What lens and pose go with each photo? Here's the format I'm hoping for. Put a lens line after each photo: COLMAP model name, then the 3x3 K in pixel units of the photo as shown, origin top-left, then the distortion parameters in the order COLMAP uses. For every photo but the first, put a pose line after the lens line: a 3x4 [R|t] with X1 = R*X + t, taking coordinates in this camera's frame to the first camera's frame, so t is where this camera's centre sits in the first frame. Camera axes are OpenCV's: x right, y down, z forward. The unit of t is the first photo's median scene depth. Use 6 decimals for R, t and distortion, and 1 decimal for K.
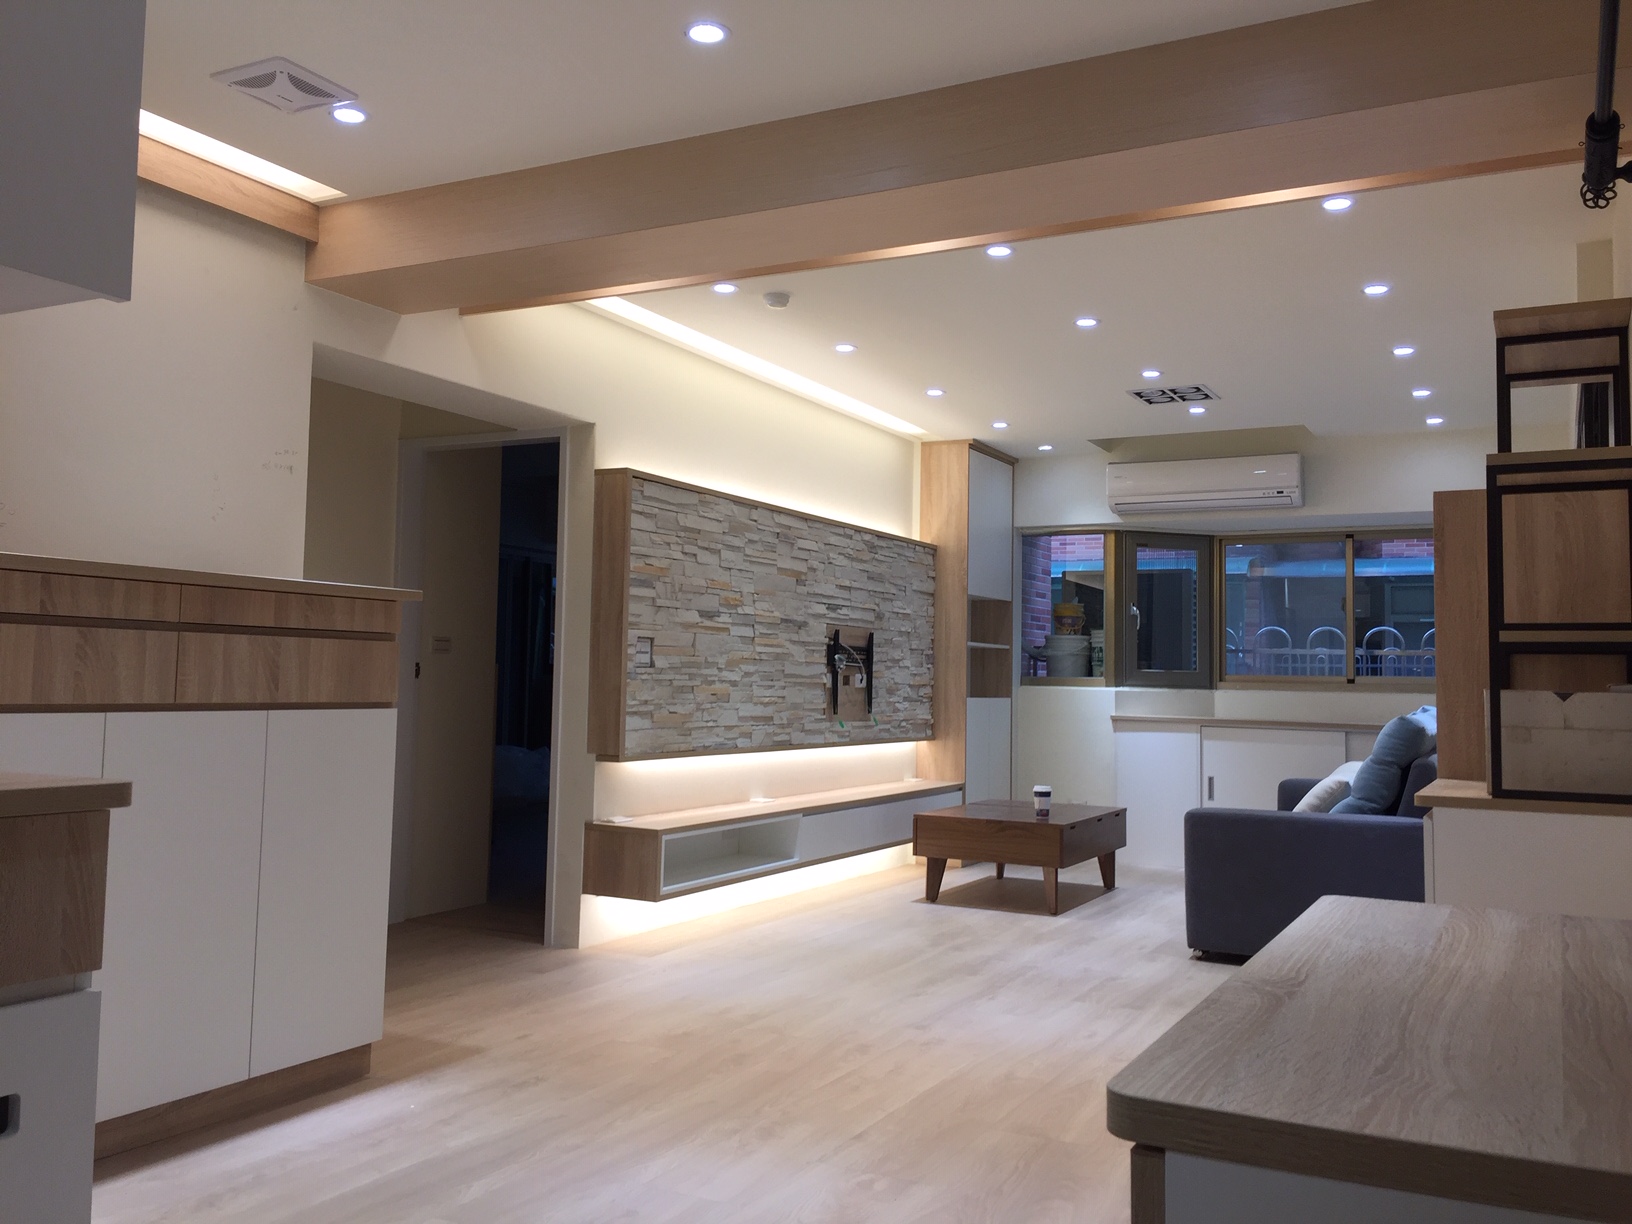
lens RADIAL K [[1376.7, 0, 816.0], [0, 1376.7, 612.0], [0, 0, 1]] dist [0.083712, -0.112595]
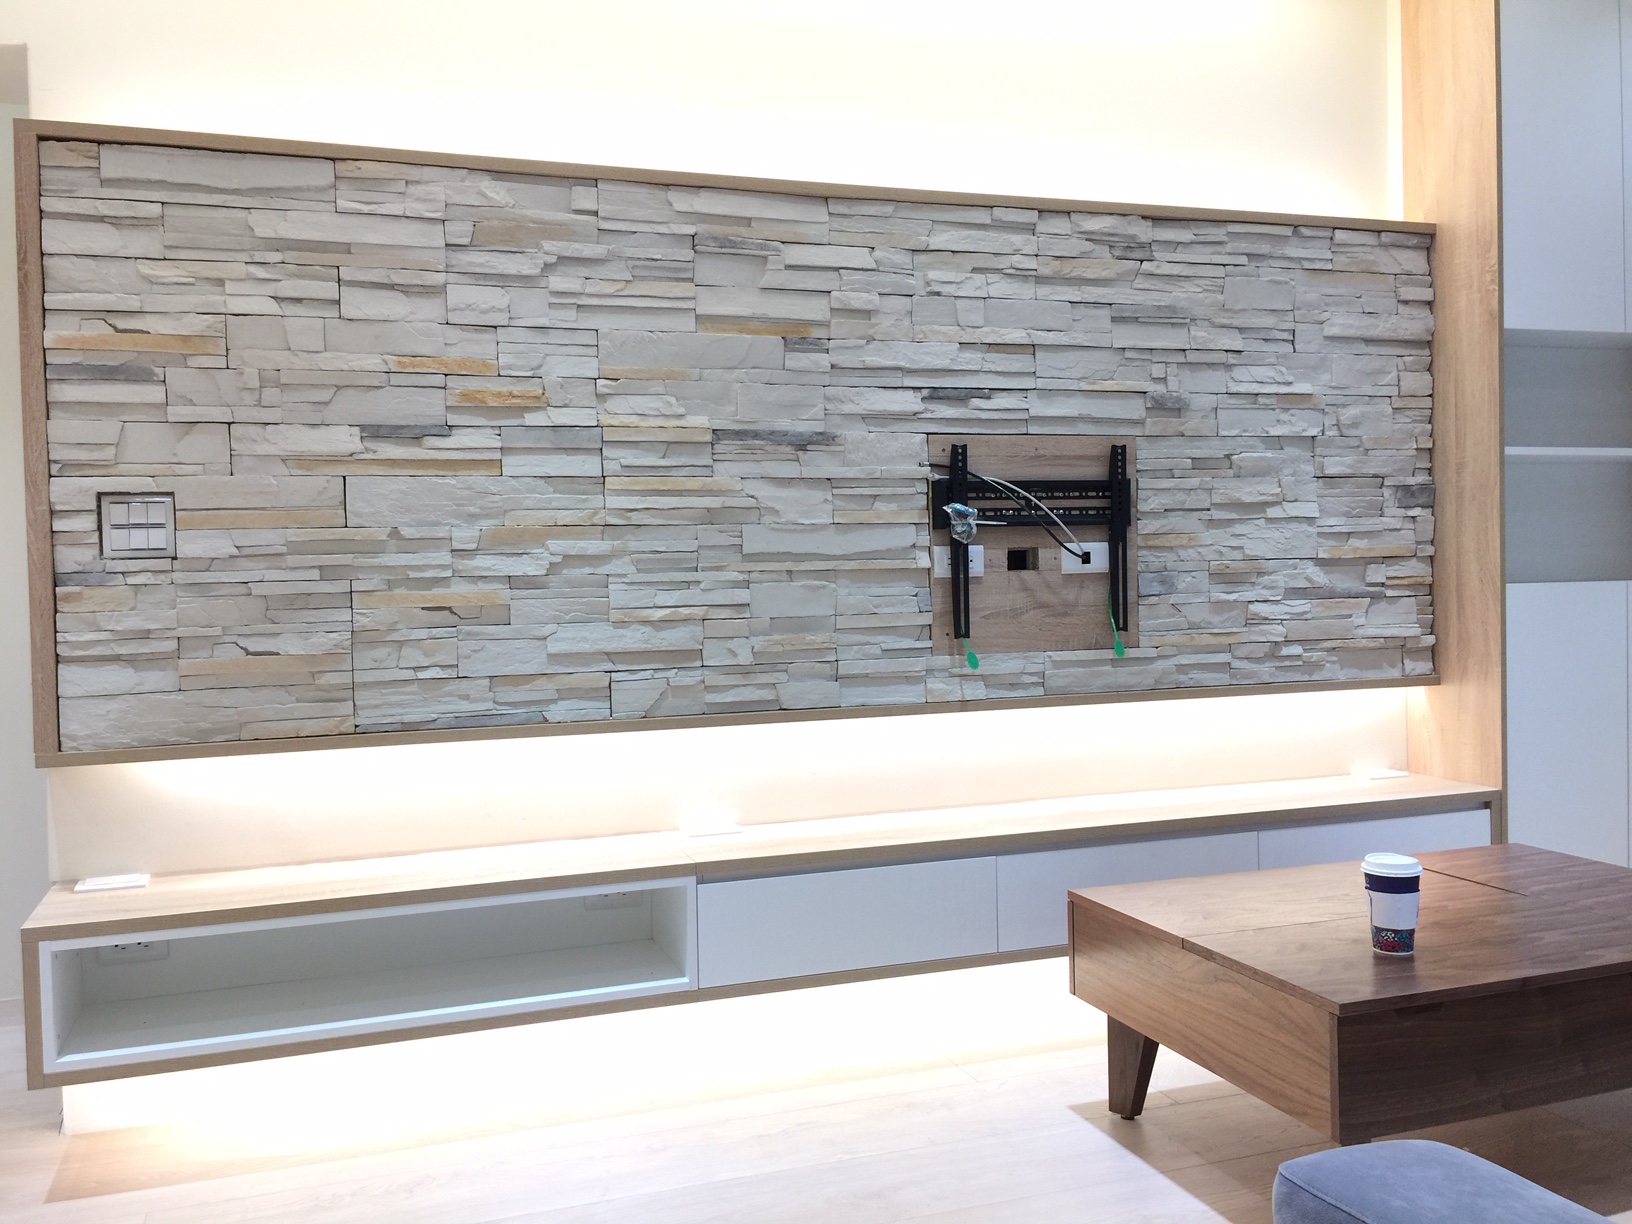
lens RADIAL K [[1376.7, 0, 816.0], [0, 1376.7, 612.0], [0, 0, 1]] dist [0.083712, -0.112595]
pose [[0.726942, -0.013478, -0.686566, 0.300224], [0.071013, 0.995922, 0.055639, 0.040352], [0.683017, -0.089201, 0.724935, 0.685262]]
